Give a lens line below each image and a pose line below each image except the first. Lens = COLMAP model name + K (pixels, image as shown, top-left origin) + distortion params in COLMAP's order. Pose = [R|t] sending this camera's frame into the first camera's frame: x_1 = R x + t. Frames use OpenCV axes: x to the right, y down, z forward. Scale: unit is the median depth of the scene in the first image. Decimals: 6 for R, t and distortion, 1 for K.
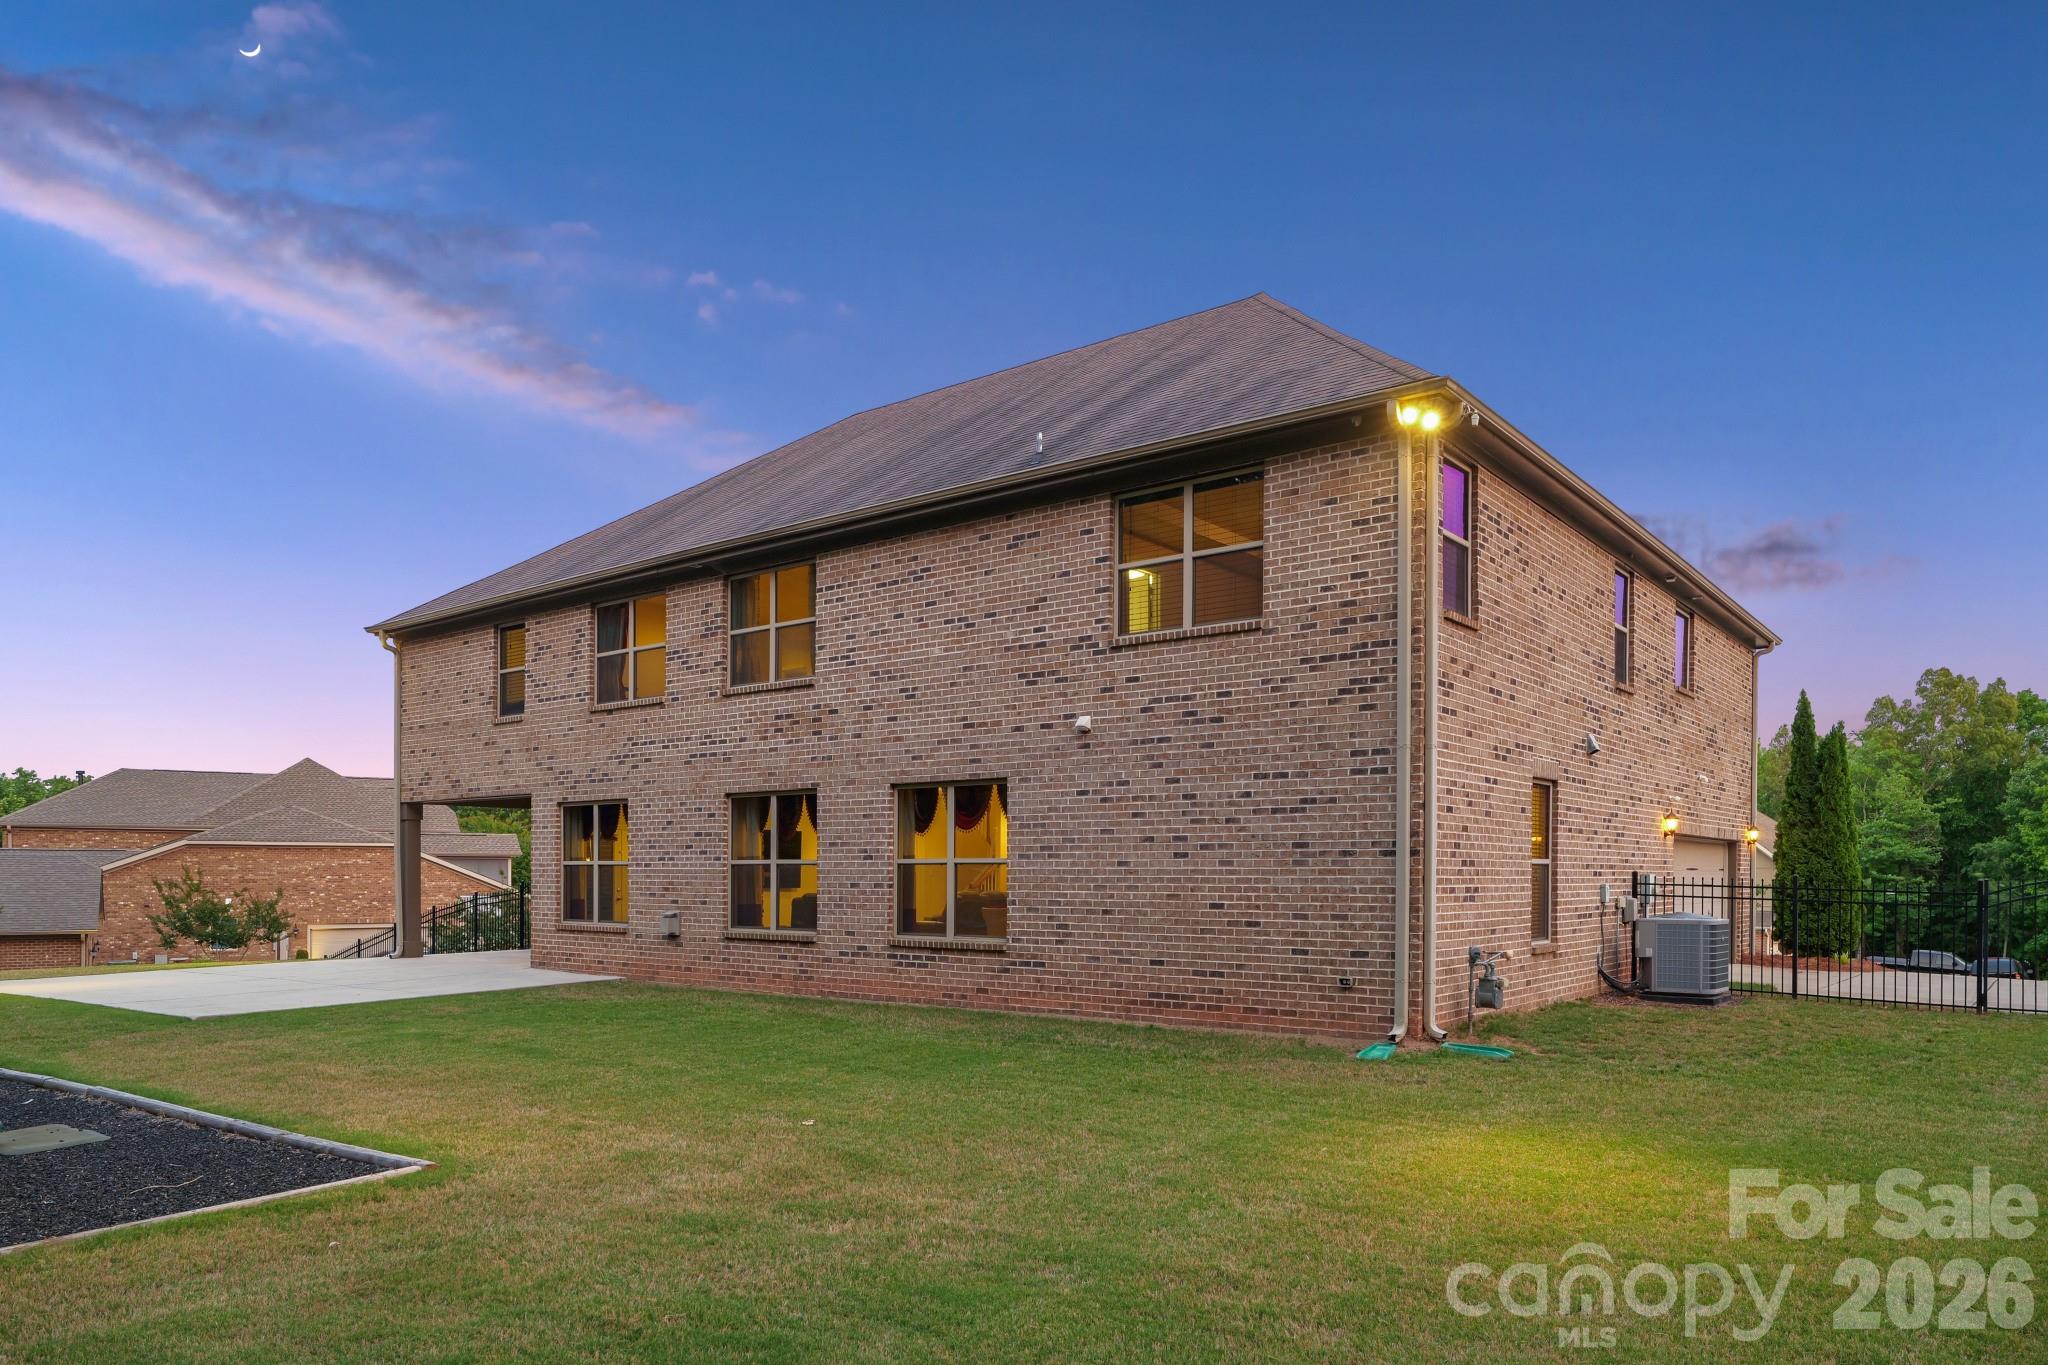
lens RADIAL K [[1280.4, 0, 1078.6], [0, 1280.4, 886.3], [0, 0, 1]] dist [-0.000510, 0.000332]
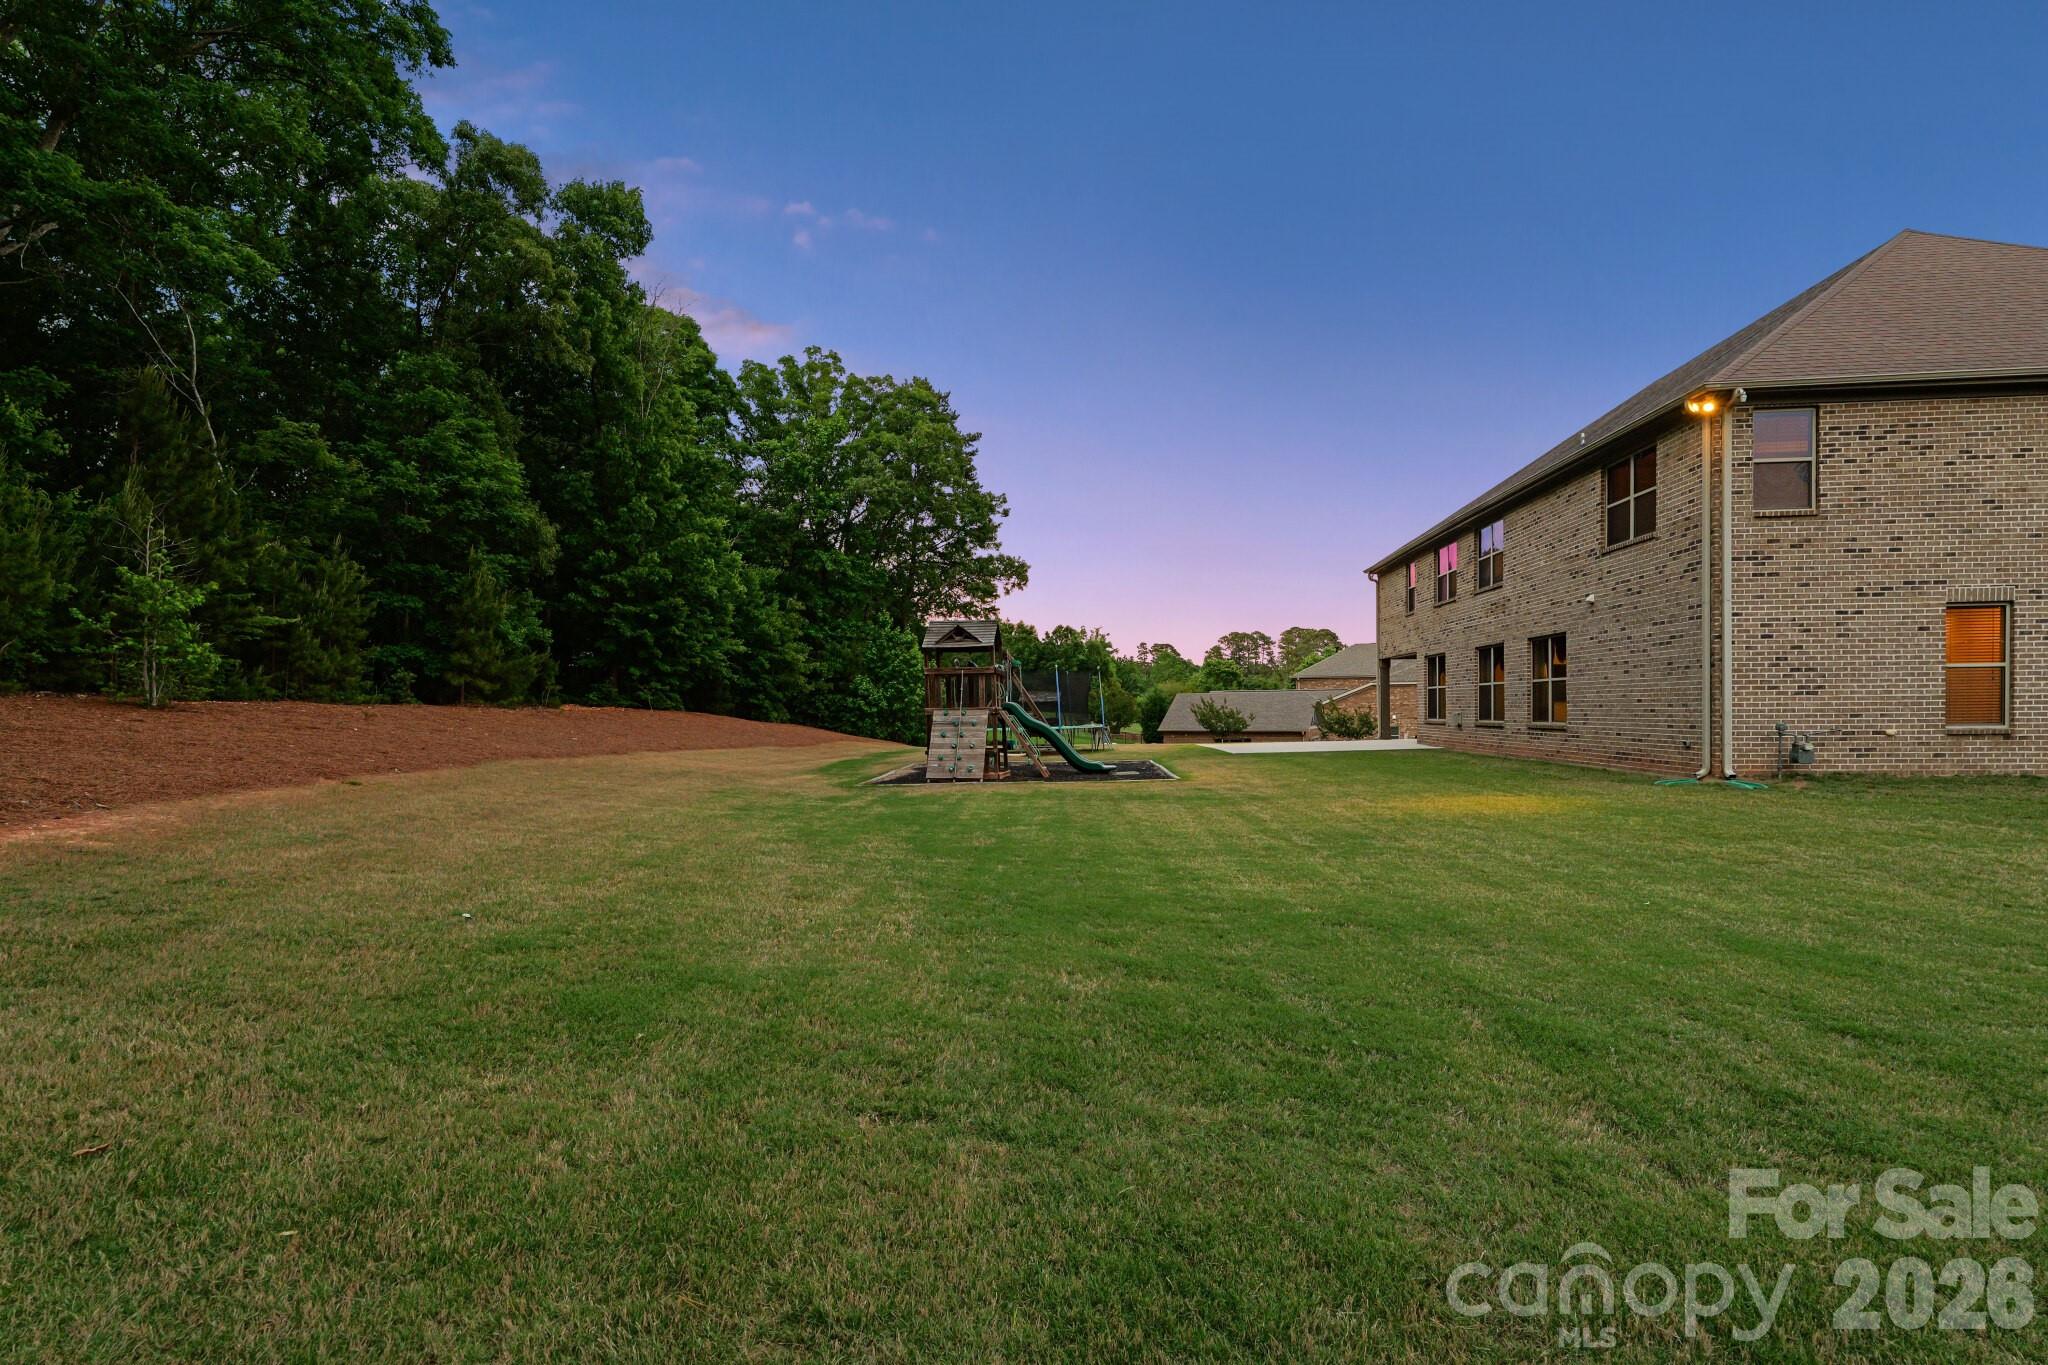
lens RADIAL K [[974.1, 0, 1023.7], [0, 974.1, 731.1], [0, 0, 1]] dist [0.005270, -0.000103]
pose [[0.513130, 0.007914, -0.858274, 0.610725], [0.008650, 0.999859, 0.014391, 0.022683], [0.858267, -0.014808, 0.512989, -0.289813]]
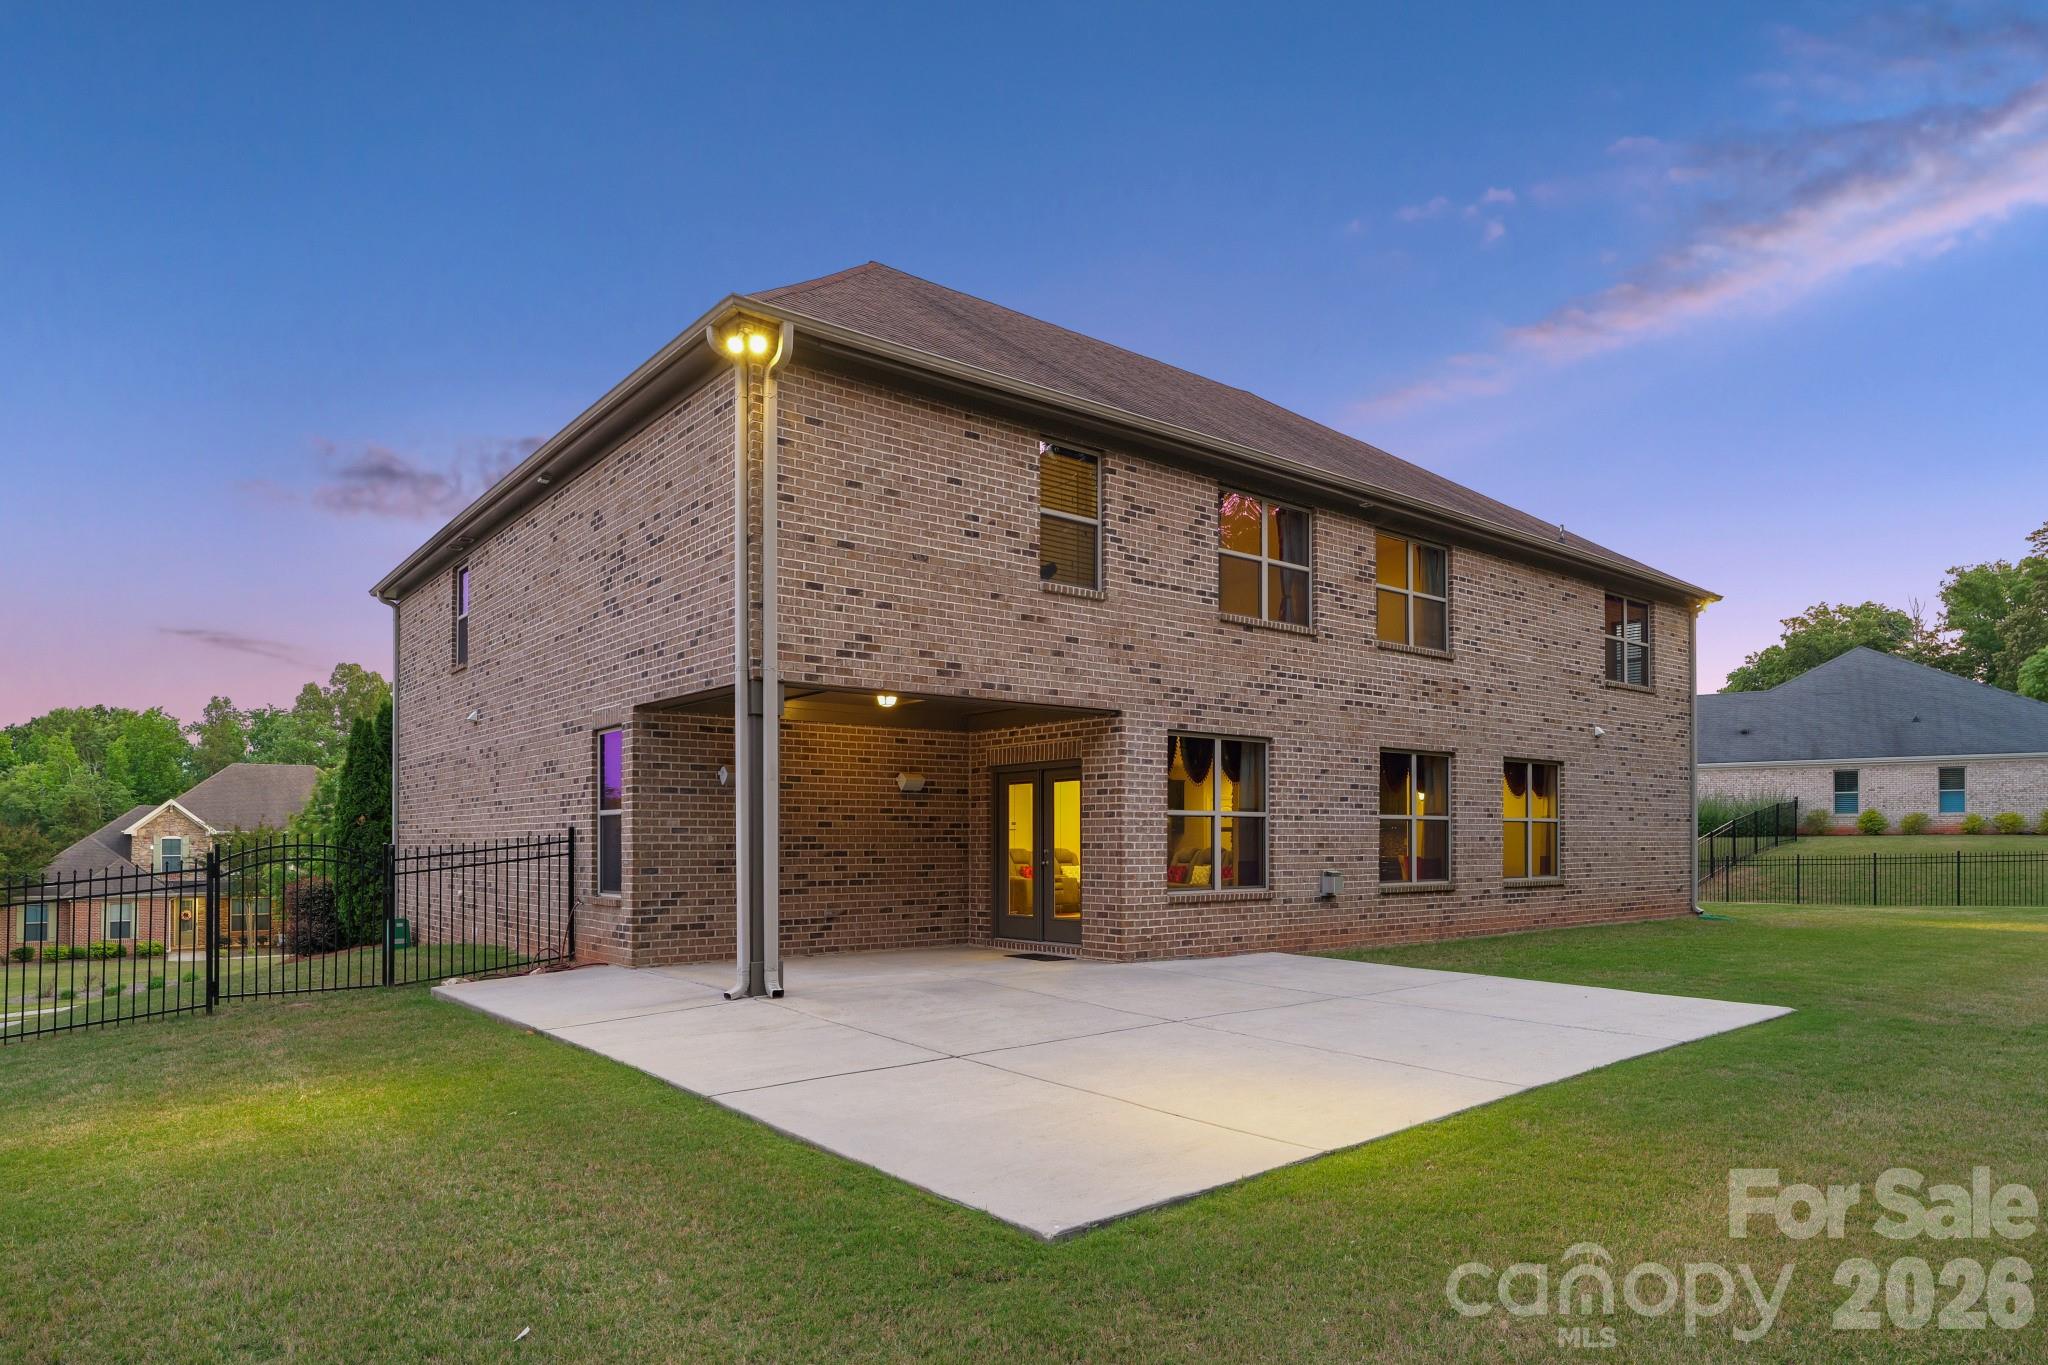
lens RADIAL K [[1208.0, 0, 1037.1], [0, 1208.0, 834.8], [0, 0, 1]] dist [0.001607, 0.000268]
pose [[0.252360, -0.000130, 0.967633, -1.263288], [0.008148, 0.999965, -0.001990, -0.005341], [-0.967599, 0.008387, 0.252352, 1.039720]]
